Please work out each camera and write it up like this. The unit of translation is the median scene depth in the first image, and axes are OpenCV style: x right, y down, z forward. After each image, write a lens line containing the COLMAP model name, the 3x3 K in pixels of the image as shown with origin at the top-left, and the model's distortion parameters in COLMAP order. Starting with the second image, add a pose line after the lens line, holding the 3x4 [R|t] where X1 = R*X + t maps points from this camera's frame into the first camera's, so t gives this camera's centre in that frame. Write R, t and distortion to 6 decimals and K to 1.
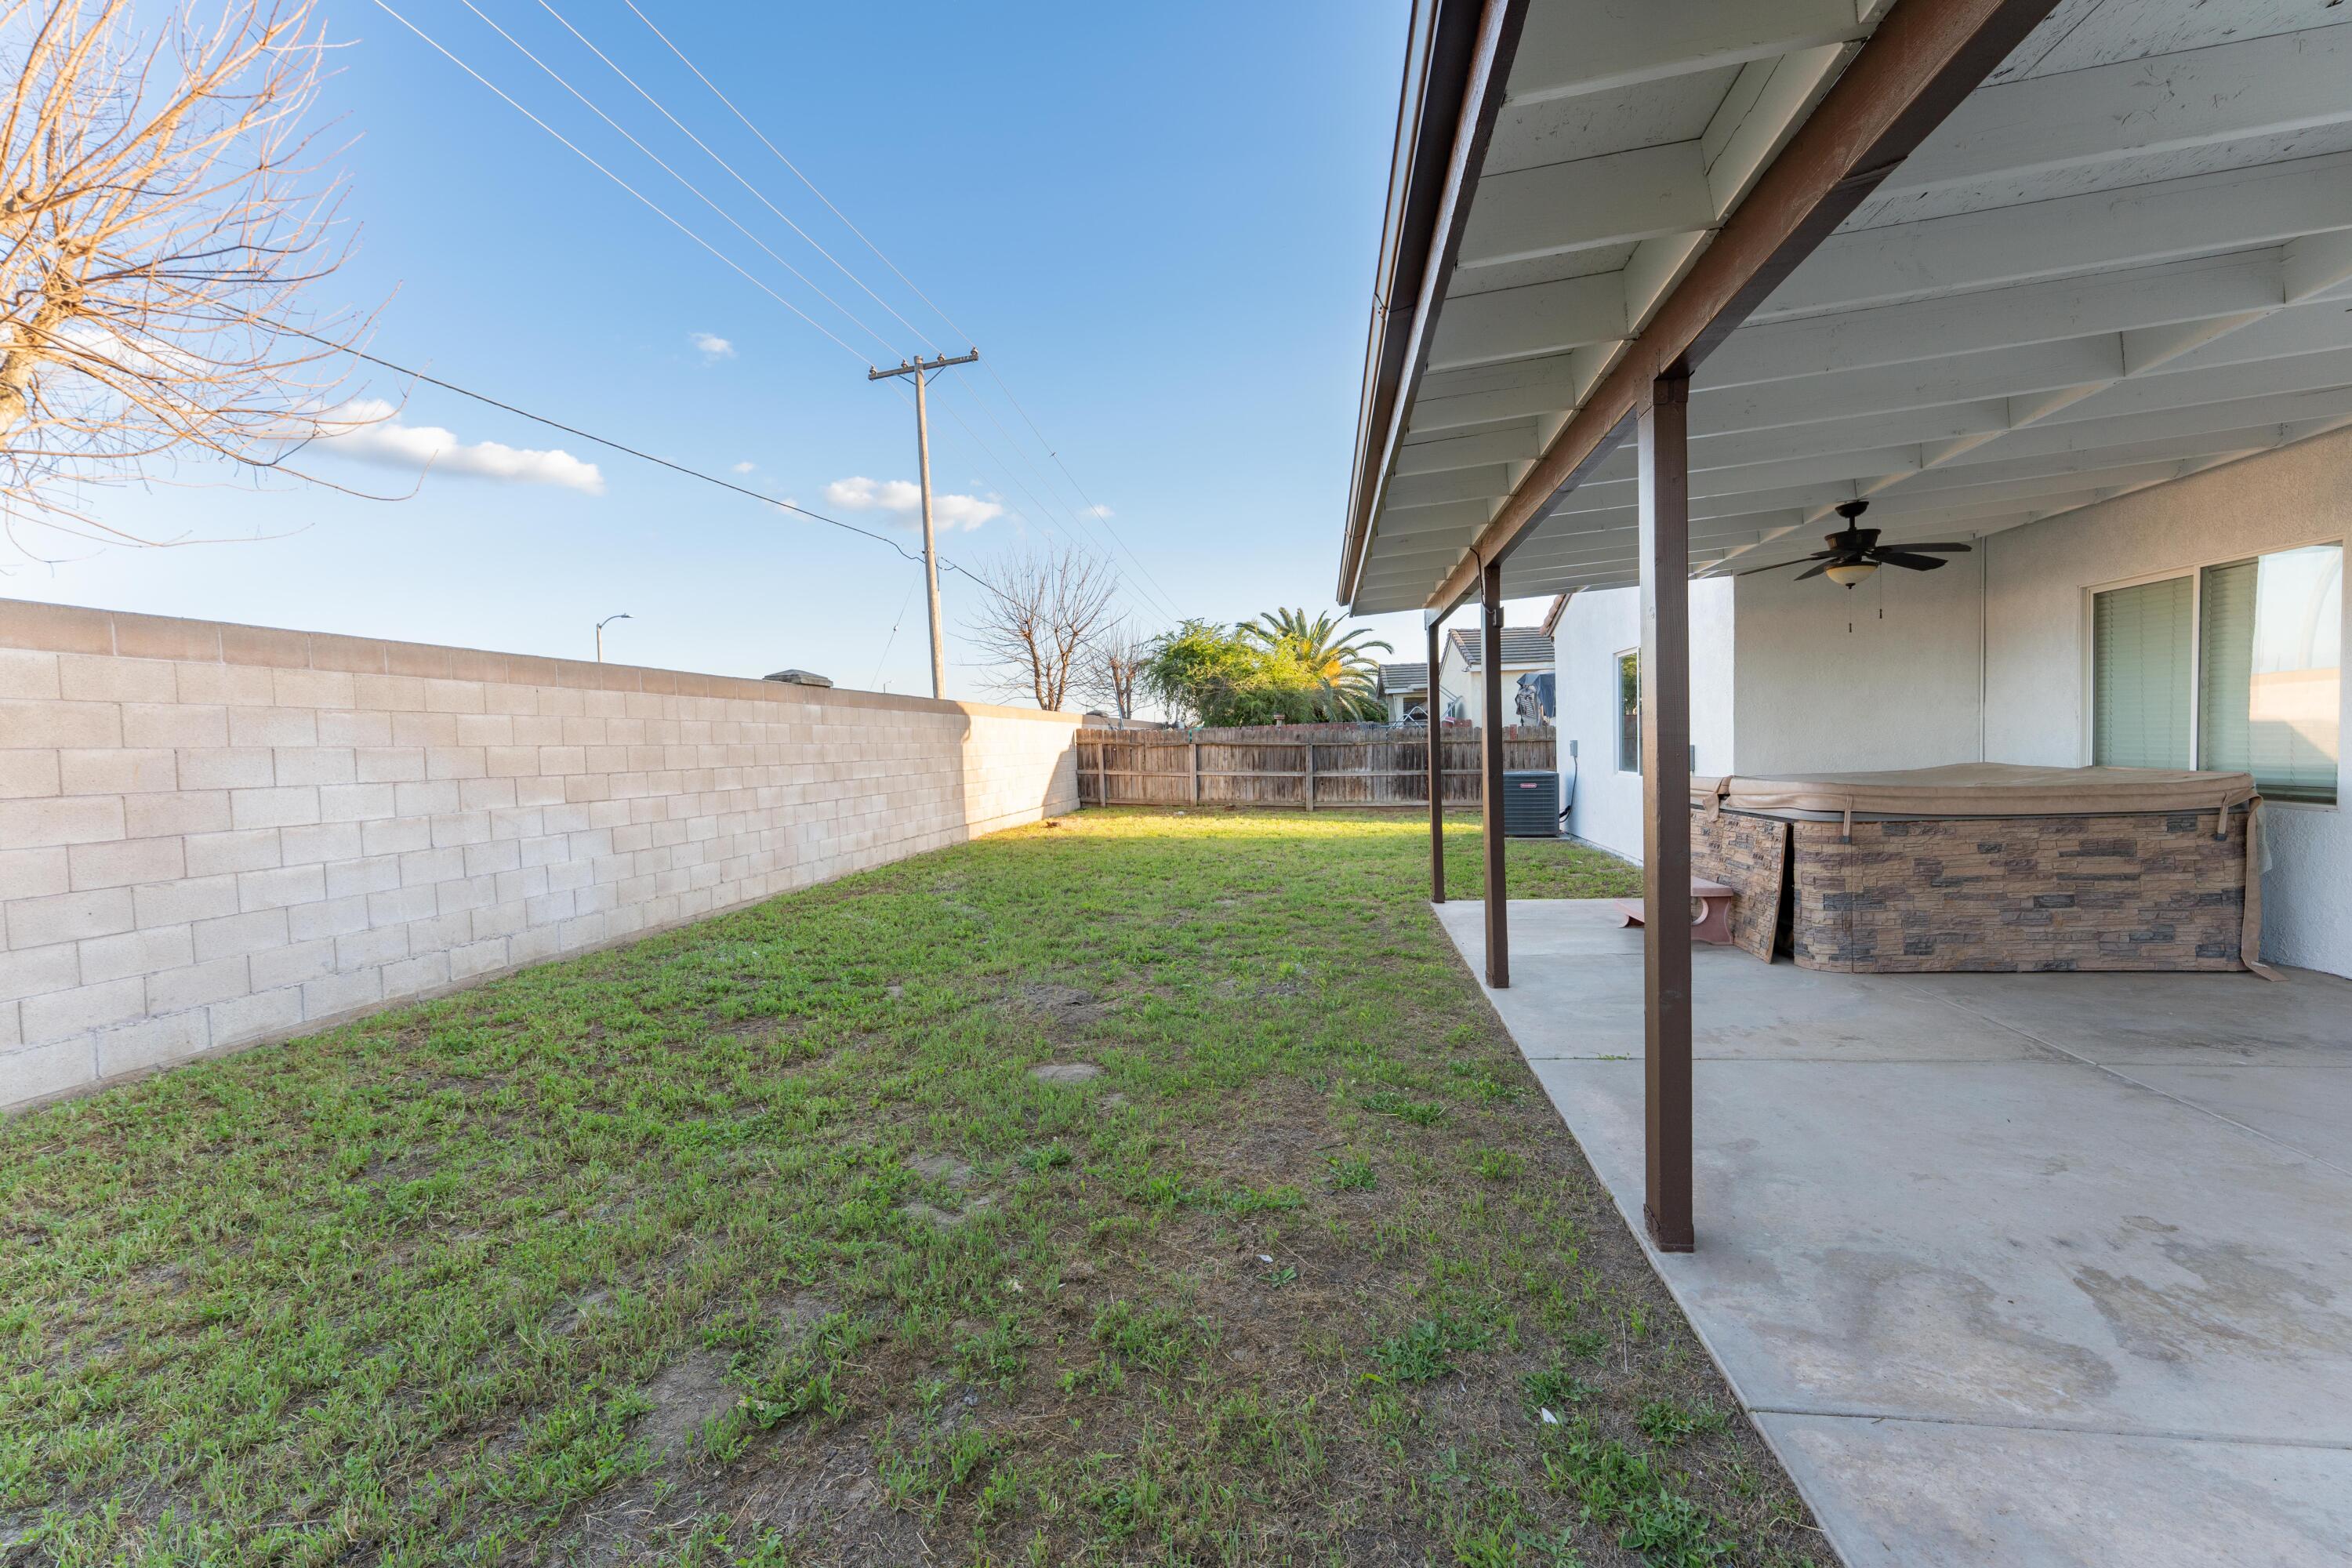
lens RADIAL K [[961.1, 0, 1177.6], [0, 961.1, 790.6], [0, 0, 1]] dist [-0.000236, 0.000214]
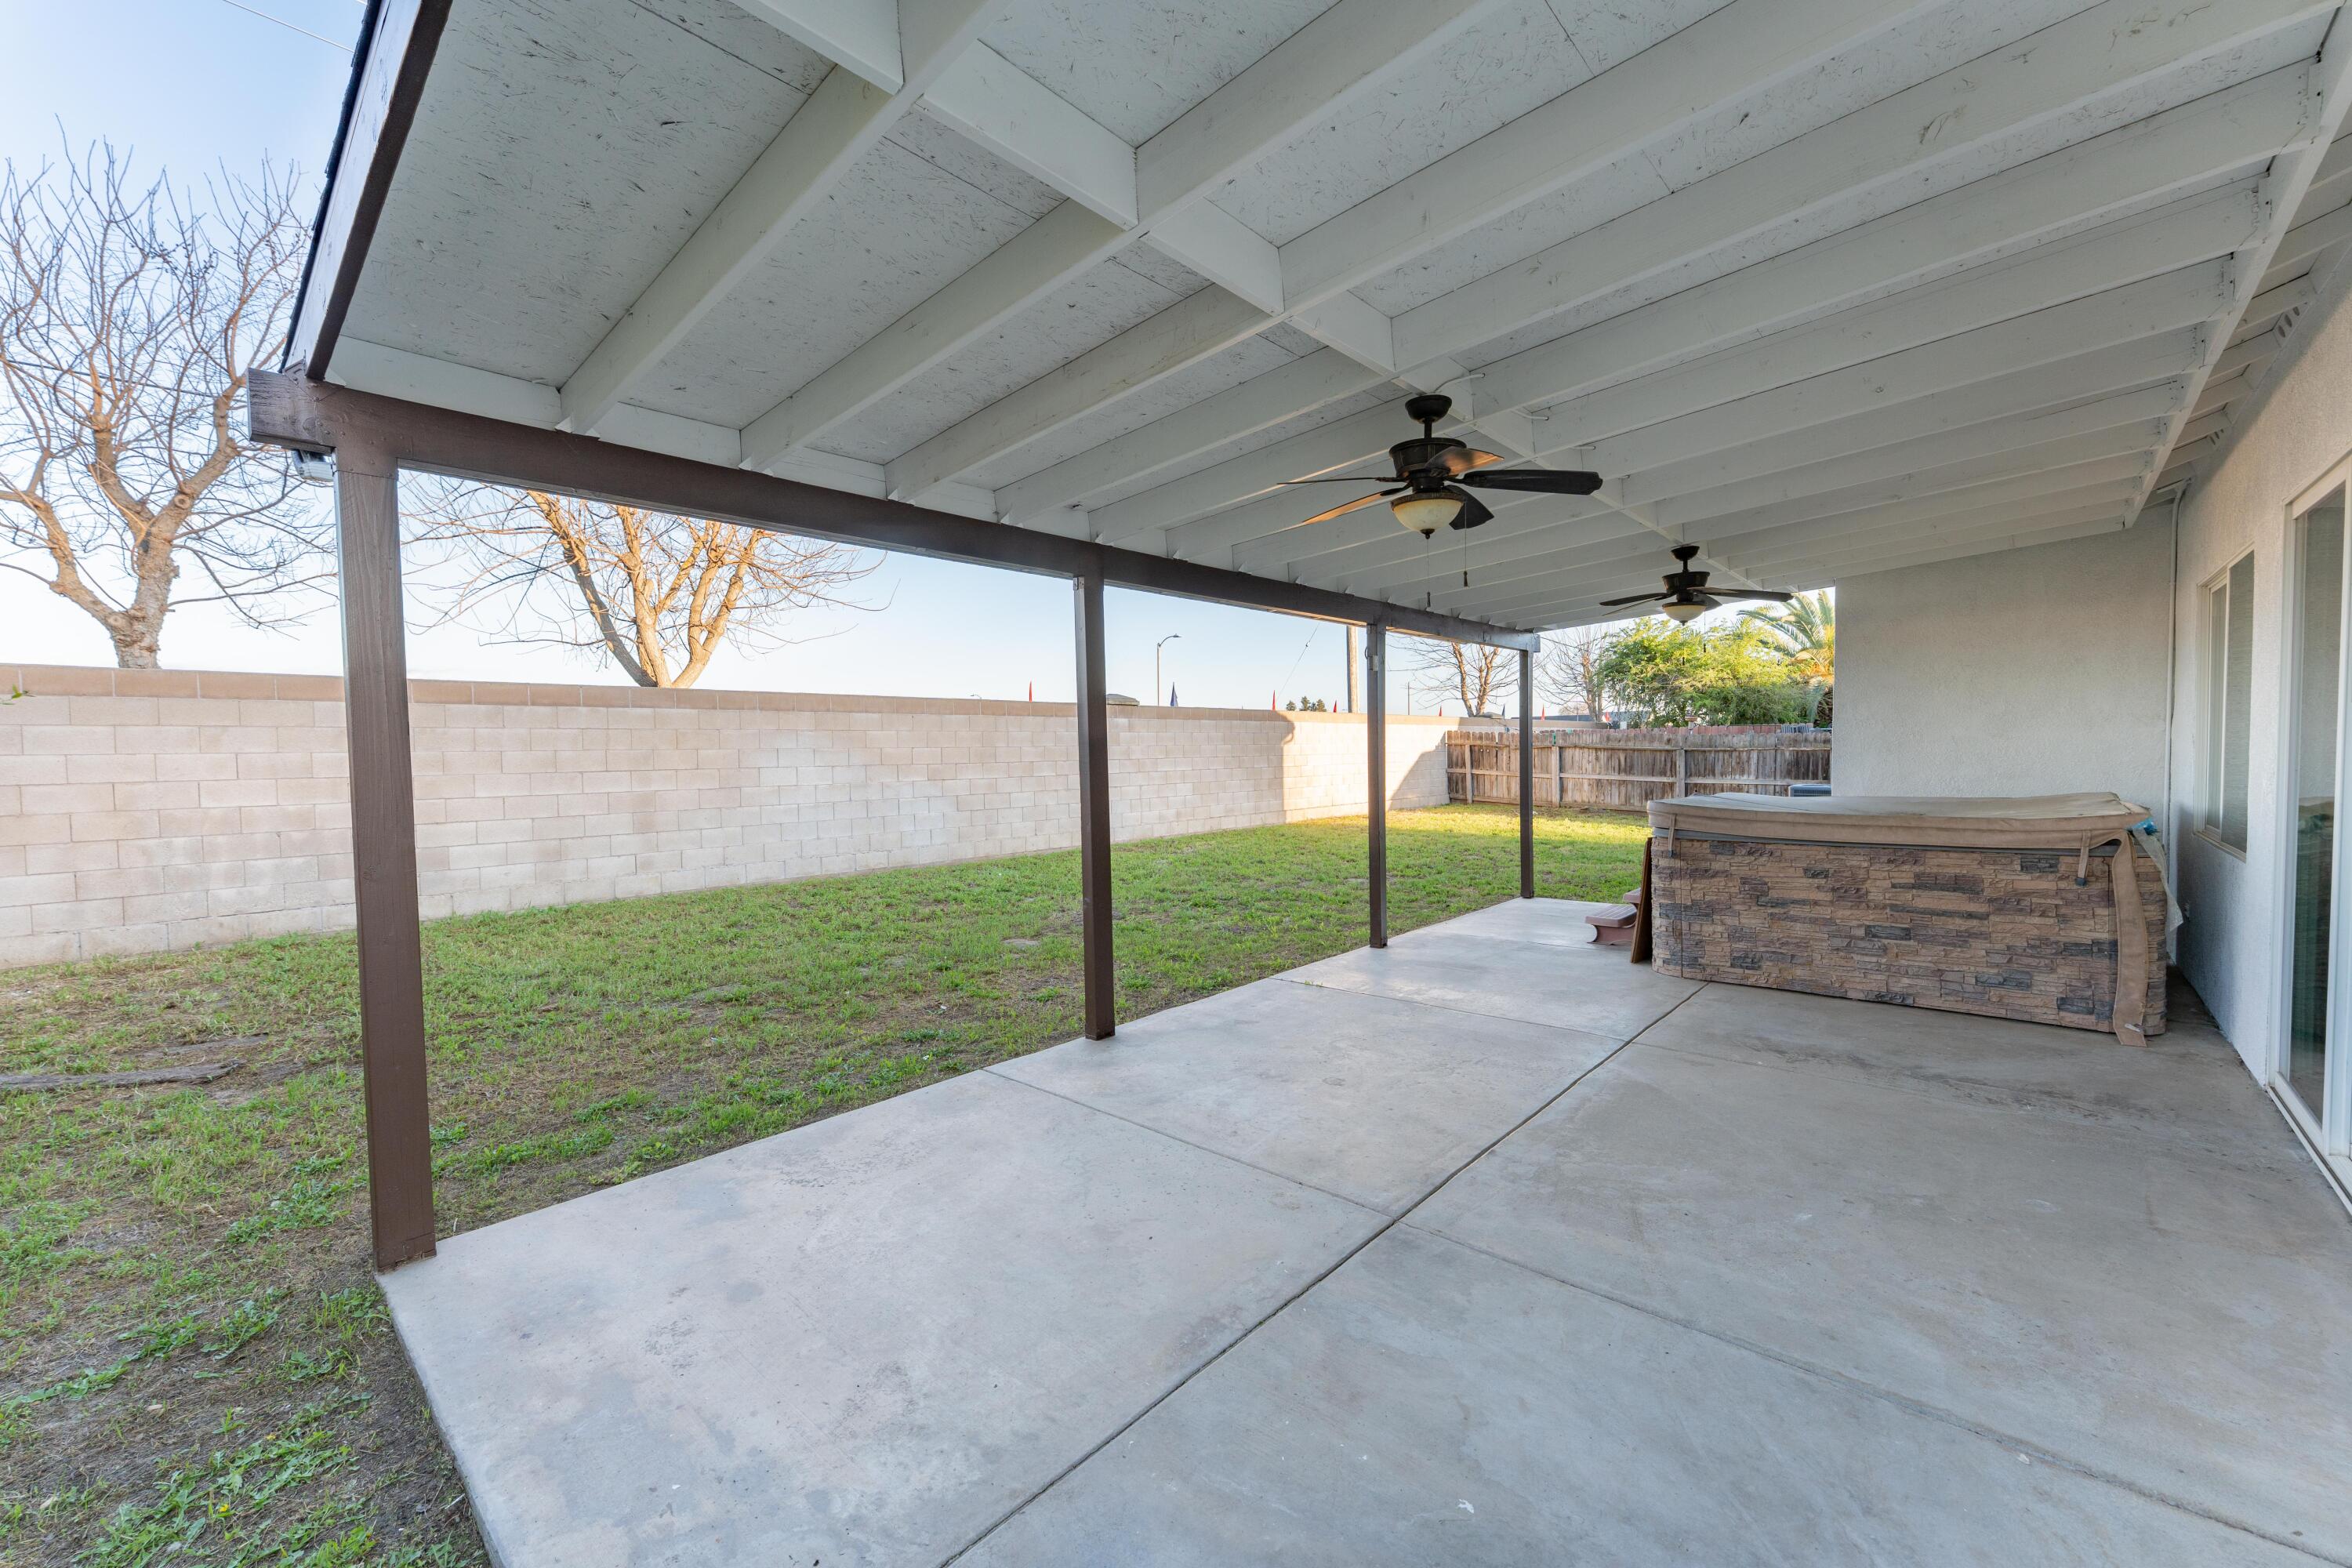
lens RADIAL K [[961.1, 0, 1189.9], [0, 961.1, 791.6], [0, 0, 1]] dist [-0.000236, 0.000214]
pose [[0.827829, 0.042153, -0.559394, 0.855933], [-0.036839, 0.999105, 0.020770, -0.023553], [0.559769, 0.003413, 0.828642, -0.220085]]
